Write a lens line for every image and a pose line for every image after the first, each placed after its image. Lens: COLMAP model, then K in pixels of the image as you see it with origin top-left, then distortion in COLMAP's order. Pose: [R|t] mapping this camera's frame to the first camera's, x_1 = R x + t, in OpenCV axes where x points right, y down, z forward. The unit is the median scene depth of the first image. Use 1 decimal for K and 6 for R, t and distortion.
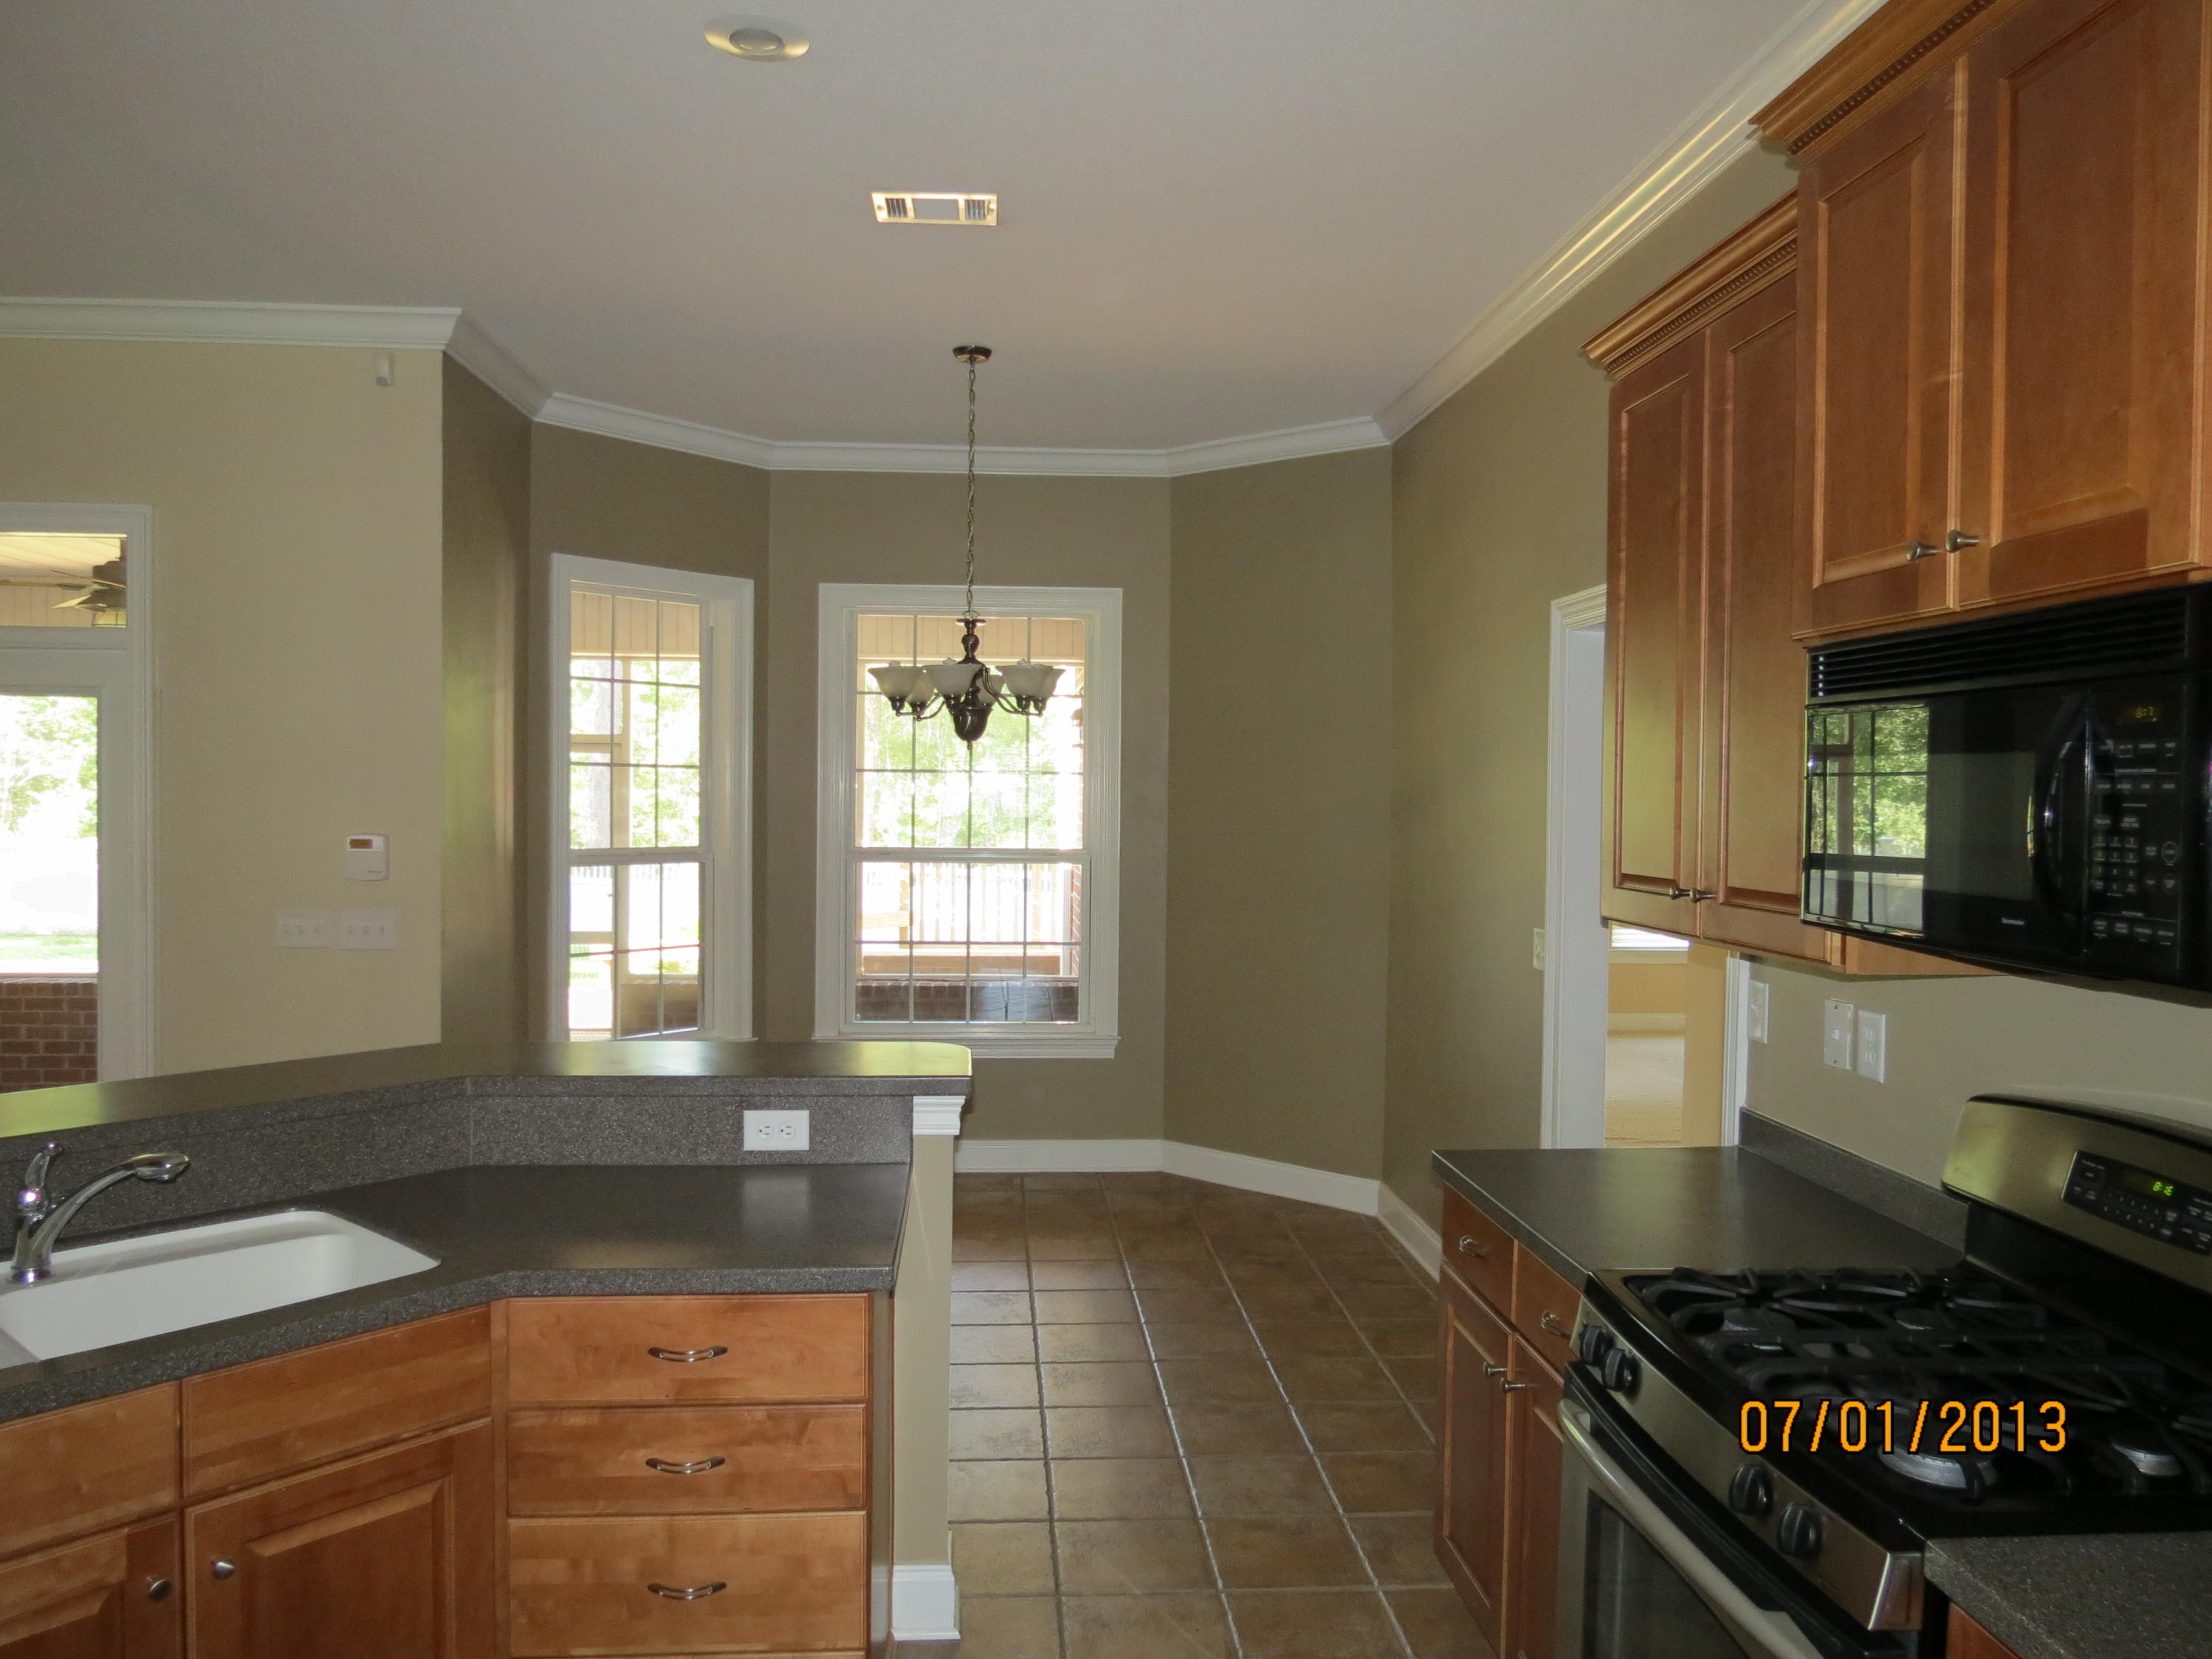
lens RADIAL K [[1576.5, 0, 1106.0], [0, 1576.5, 829.5], [0, 0, 1]] dist [-0.022391, -0.001337]
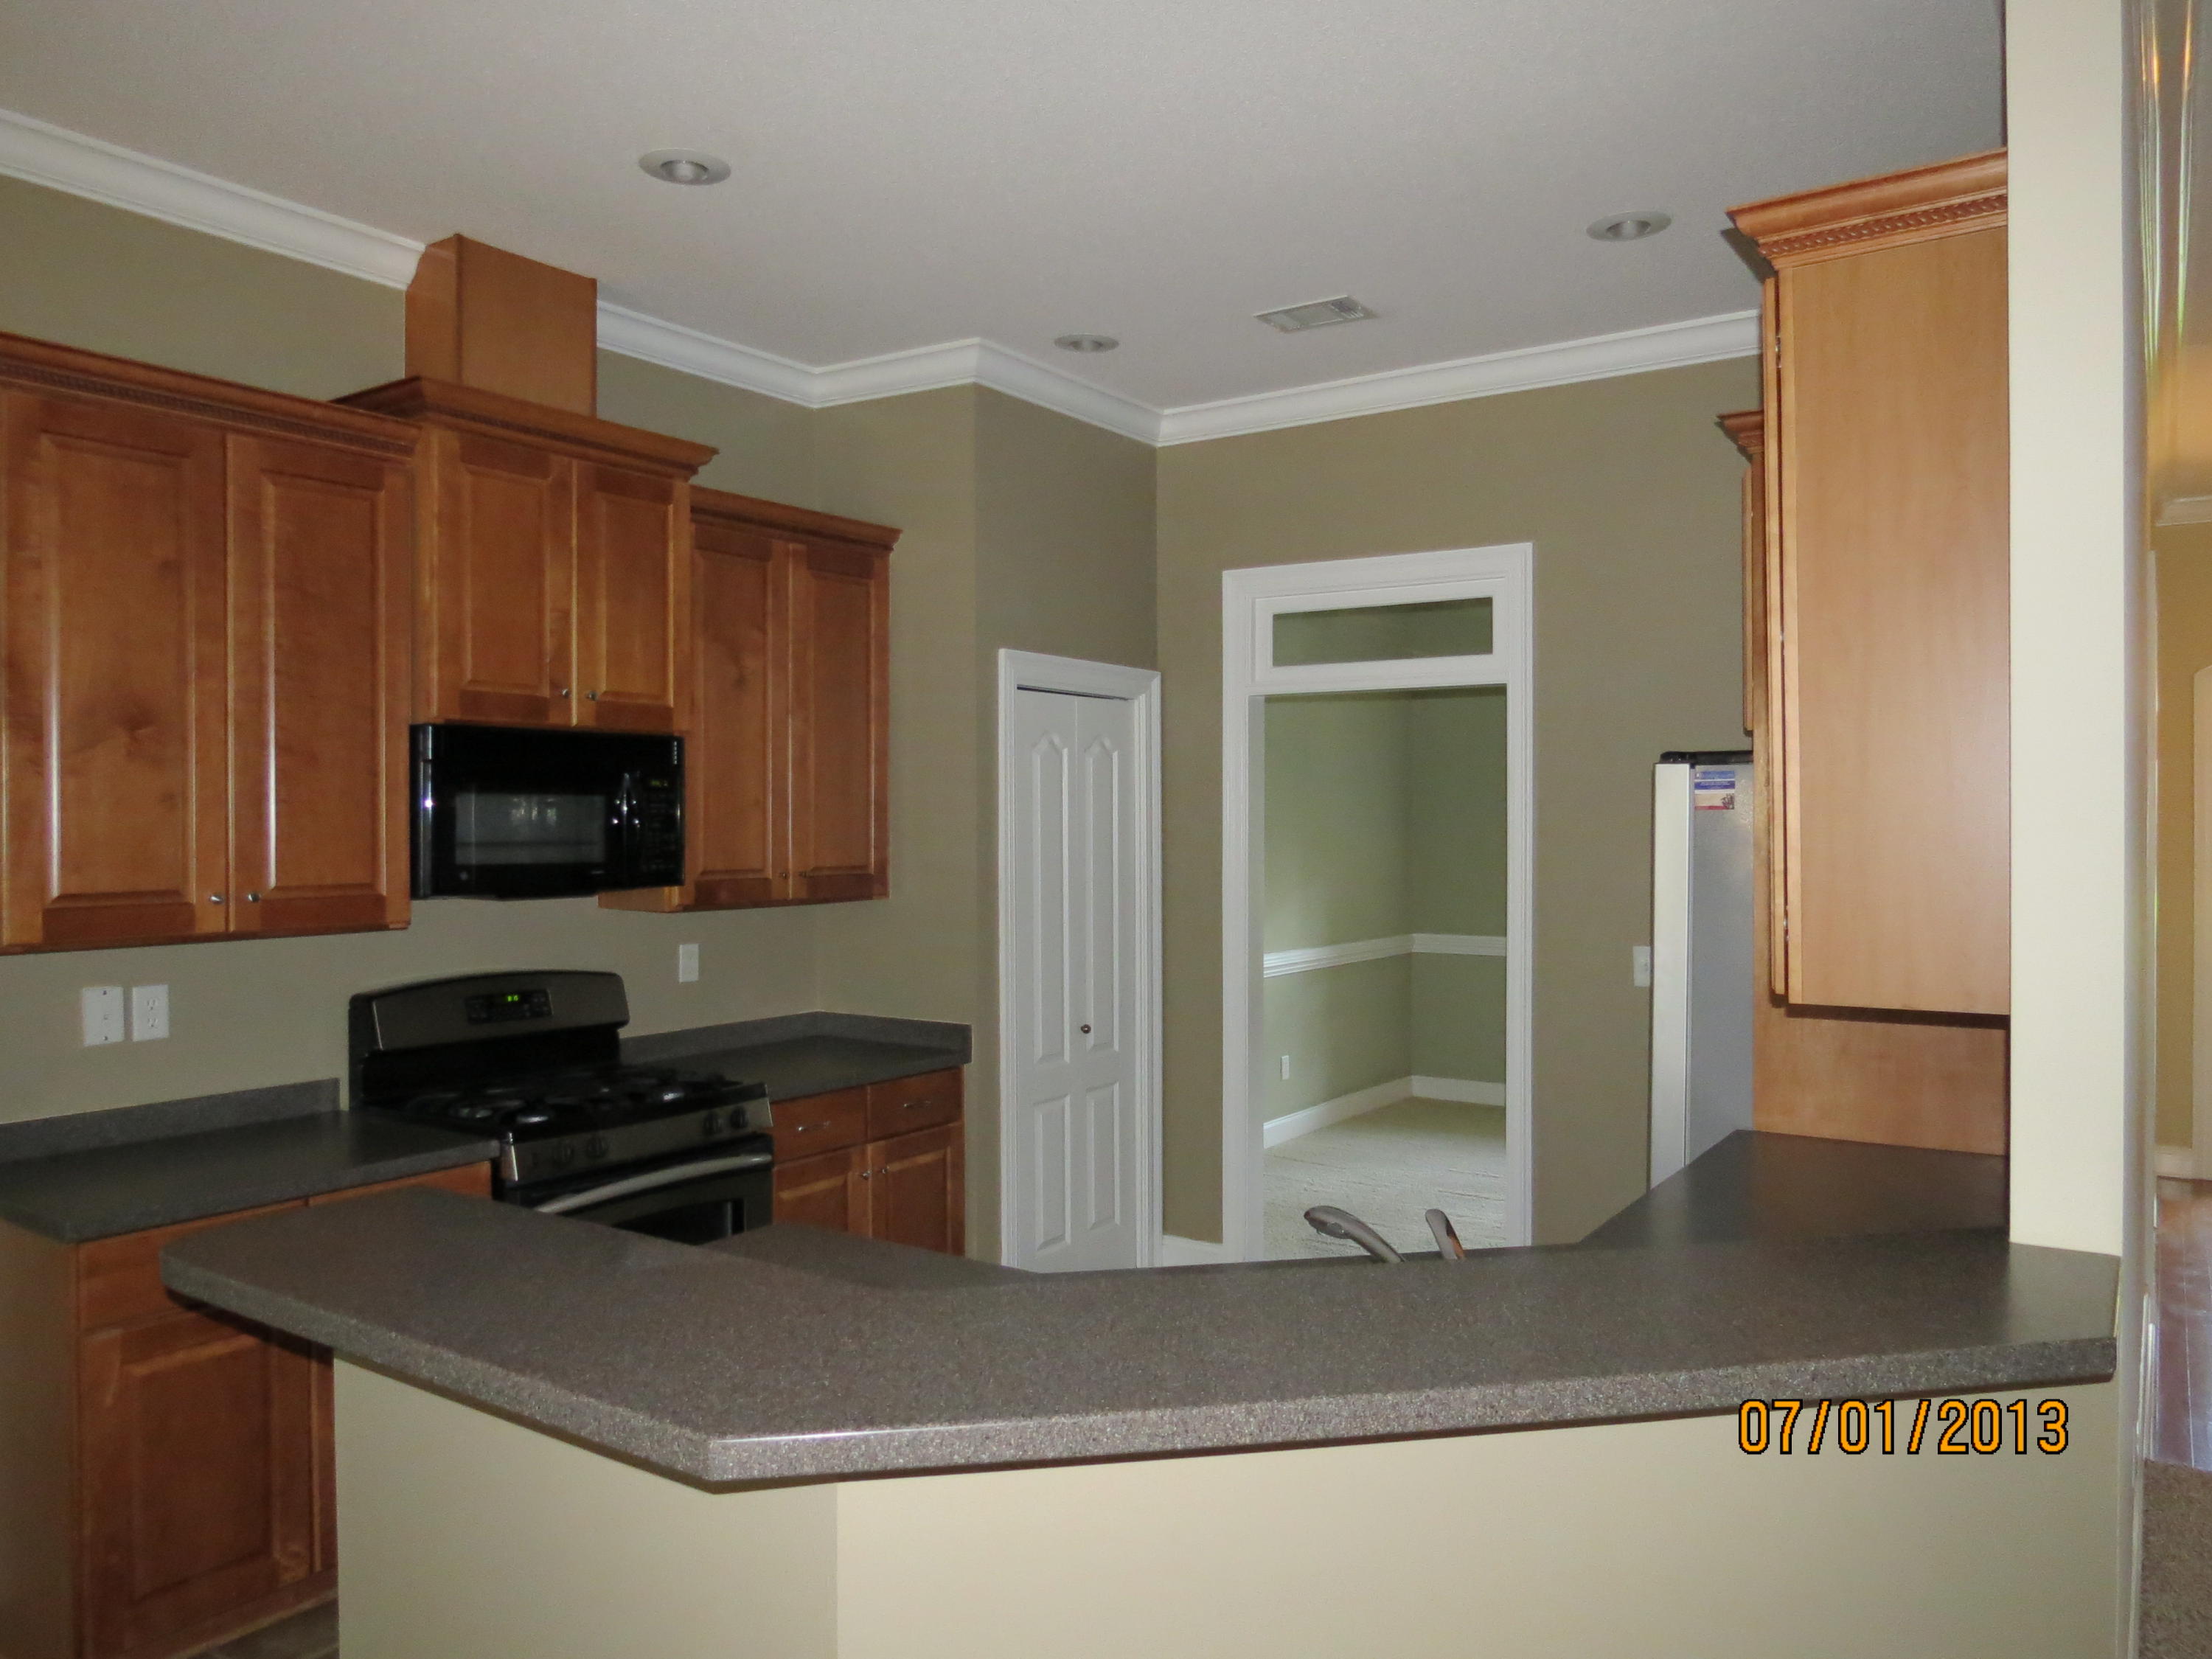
lens RADIAL K [[1576.5, 0, 1106.0], [0, 1576.5, 829.5], [0, 0, 1]] dist [-0.022391, -0.001337]
pose [[-0.781460, -0.010701, 0.623863, -1.050318], [0.008849, 0.999562, 0.028229, -0.044009], [-0.623892, 0.027580, -0.781024, 1.774720]]
